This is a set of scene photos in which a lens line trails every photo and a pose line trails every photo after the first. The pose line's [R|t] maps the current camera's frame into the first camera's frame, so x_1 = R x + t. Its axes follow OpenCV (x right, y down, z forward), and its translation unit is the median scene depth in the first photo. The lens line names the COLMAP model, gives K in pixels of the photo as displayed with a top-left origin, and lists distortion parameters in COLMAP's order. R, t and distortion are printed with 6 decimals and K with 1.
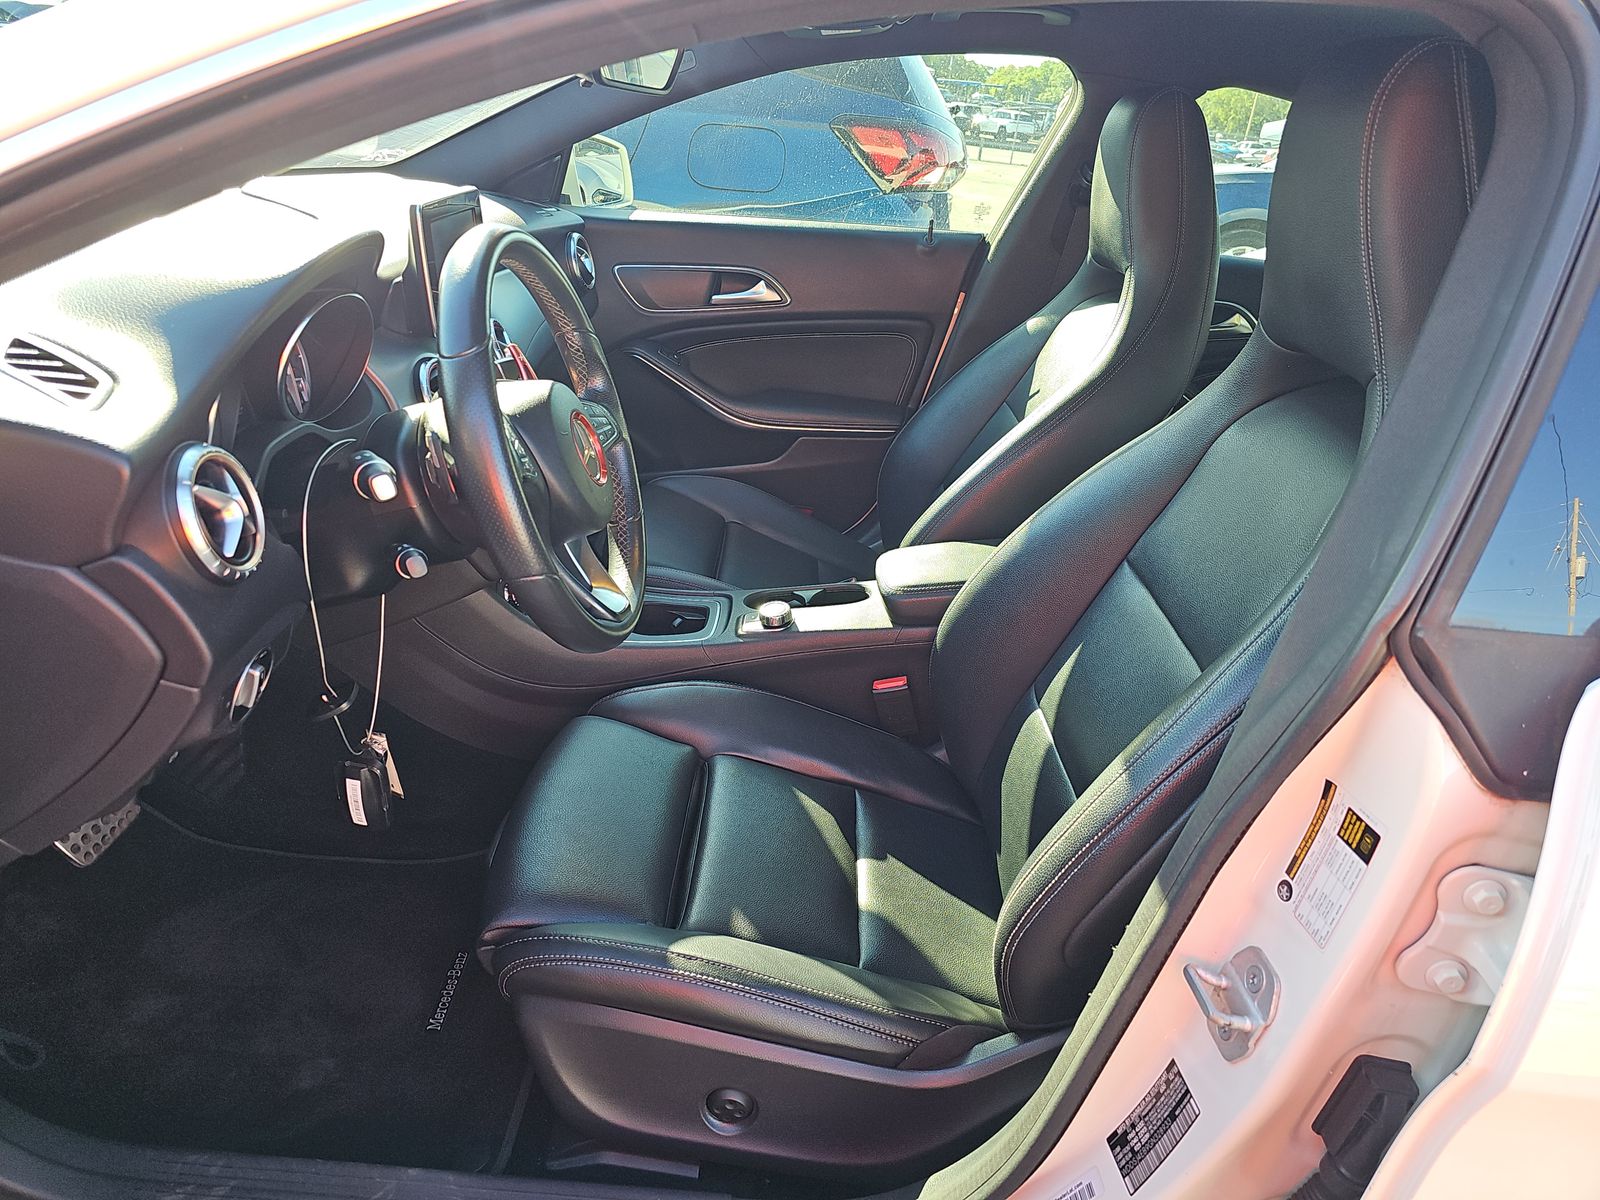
lens RADIAL K [[1085.0, 0, 804.8], [0, 1085.0, 596.8], [0, 0, 1]] dist [0.068049, -0.074665]
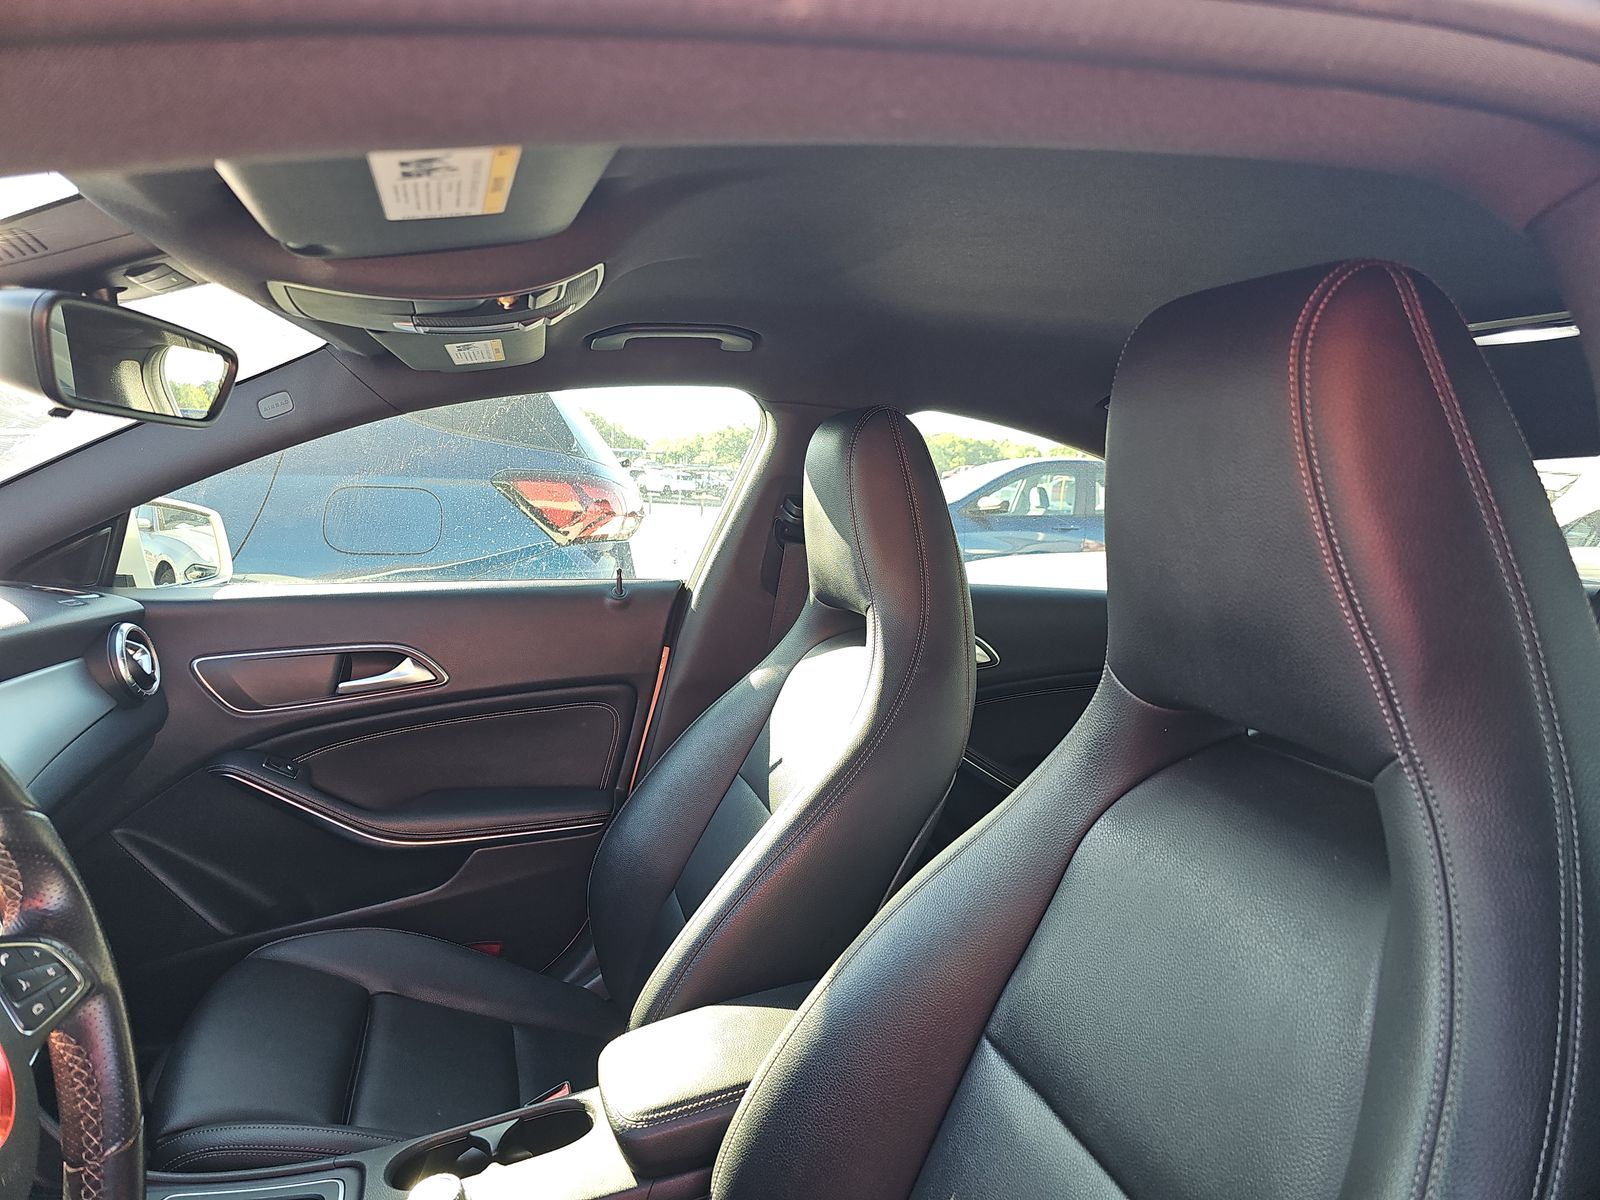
lens RADIAL K [[1085.0, 0, 804.8], [0, 1085.0, 596.8], [0, 0, 1]] dist [0.068049, -0.074665]
pose [[0.956912, -0.082593, 0.278386, 0.018346], [0.162094, 0.947360, -0.276108, -0.070411], [-0.240927, 0.309335, 0.919927, 0.202509]]
